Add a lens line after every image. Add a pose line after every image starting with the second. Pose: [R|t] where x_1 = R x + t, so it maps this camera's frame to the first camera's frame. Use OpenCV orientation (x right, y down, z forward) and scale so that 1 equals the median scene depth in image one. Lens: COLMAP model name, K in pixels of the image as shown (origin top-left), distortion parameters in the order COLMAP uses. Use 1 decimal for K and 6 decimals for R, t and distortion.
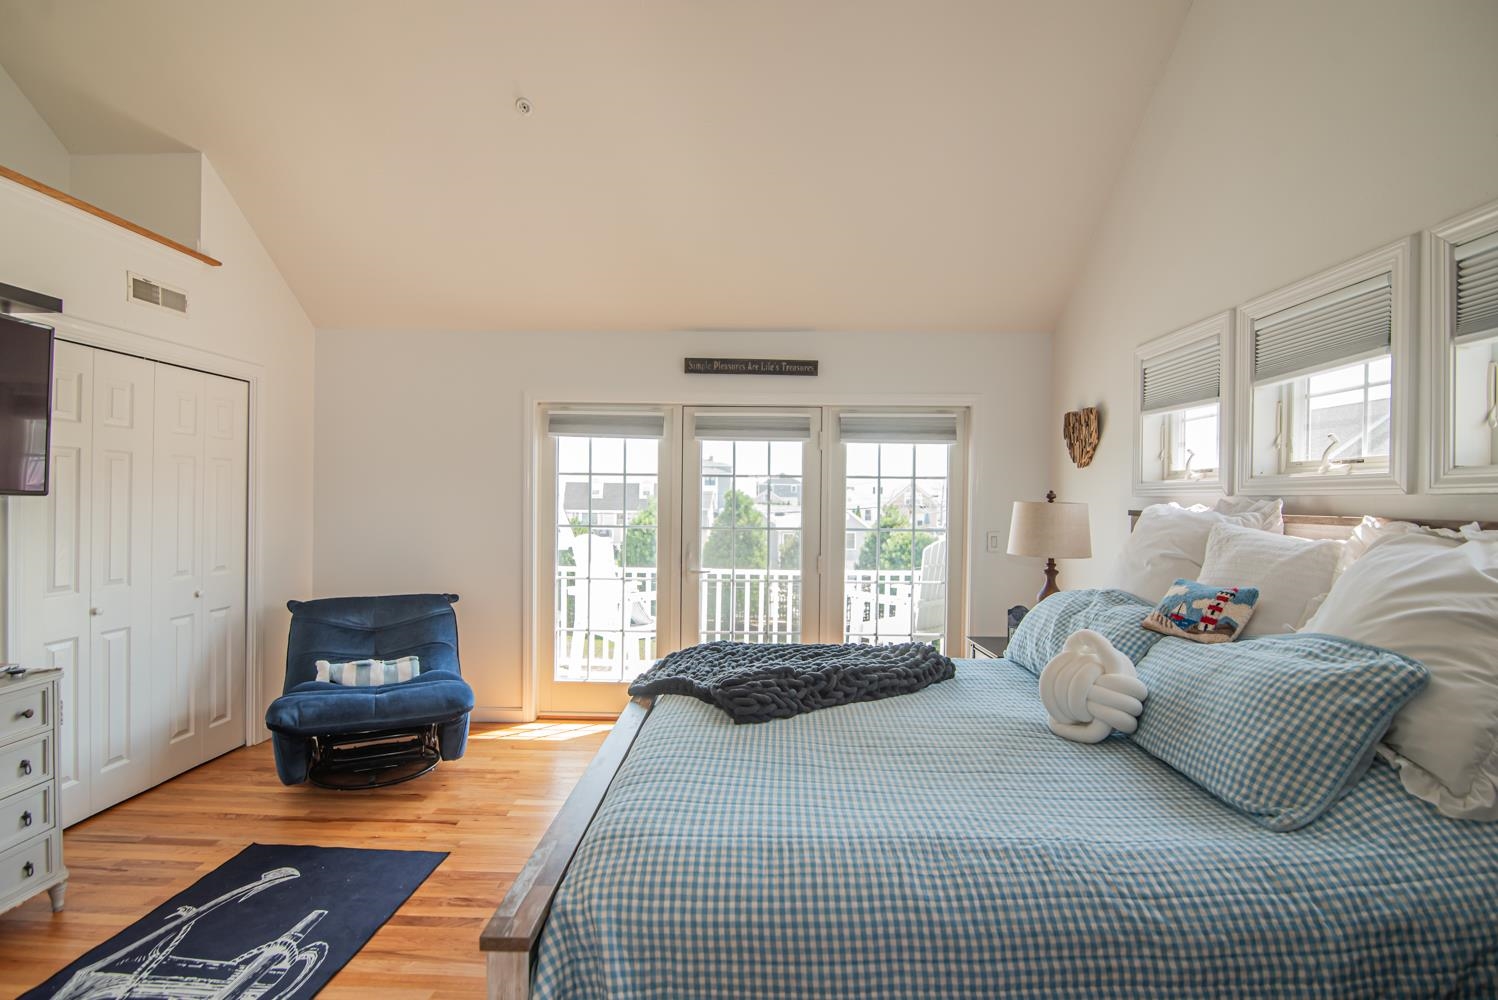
lens RADIAL K [[703.0, 0, 748.4], [0, 703.0, 509.6], [0, 0, 1]] dist [-0.015496, 0.000239]
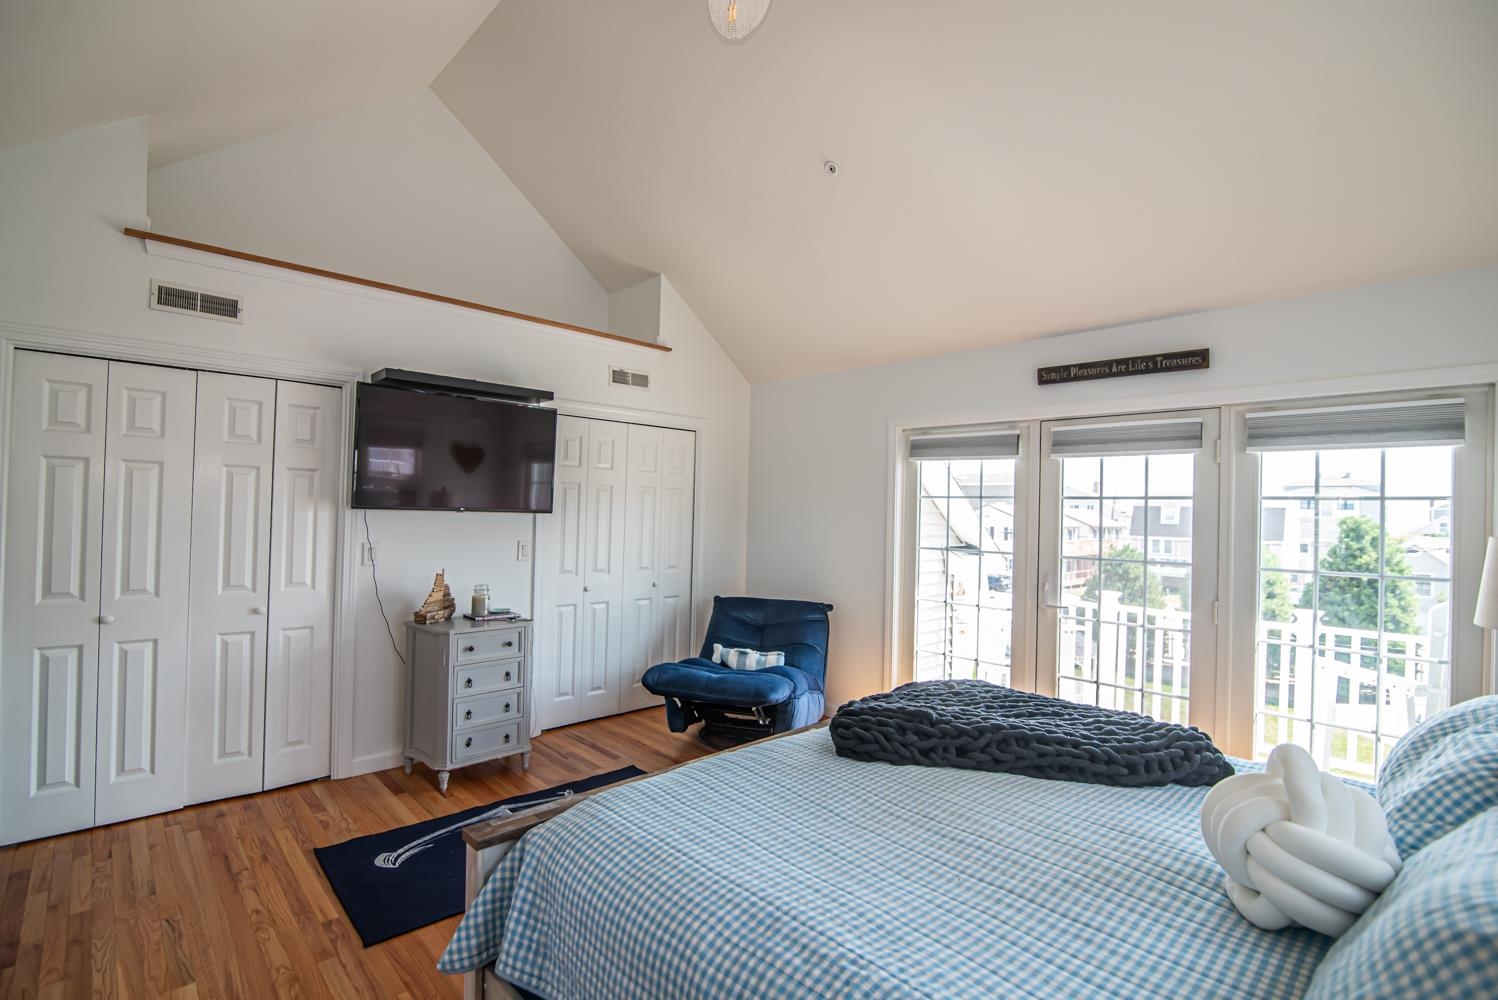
lens RADIAL K [[690.1, 0, 748.0], [0, 690.1, 507.8], [0, 0, 1]] dist [-0.015352, 0.000021]
pose [[0.707049, 0.002095, -0.707162, 0.318450], [-0.027619, 0.999314, -0.024654, -0.004063], [0.706625, 0.036962, 0.706622, 0.131399]]
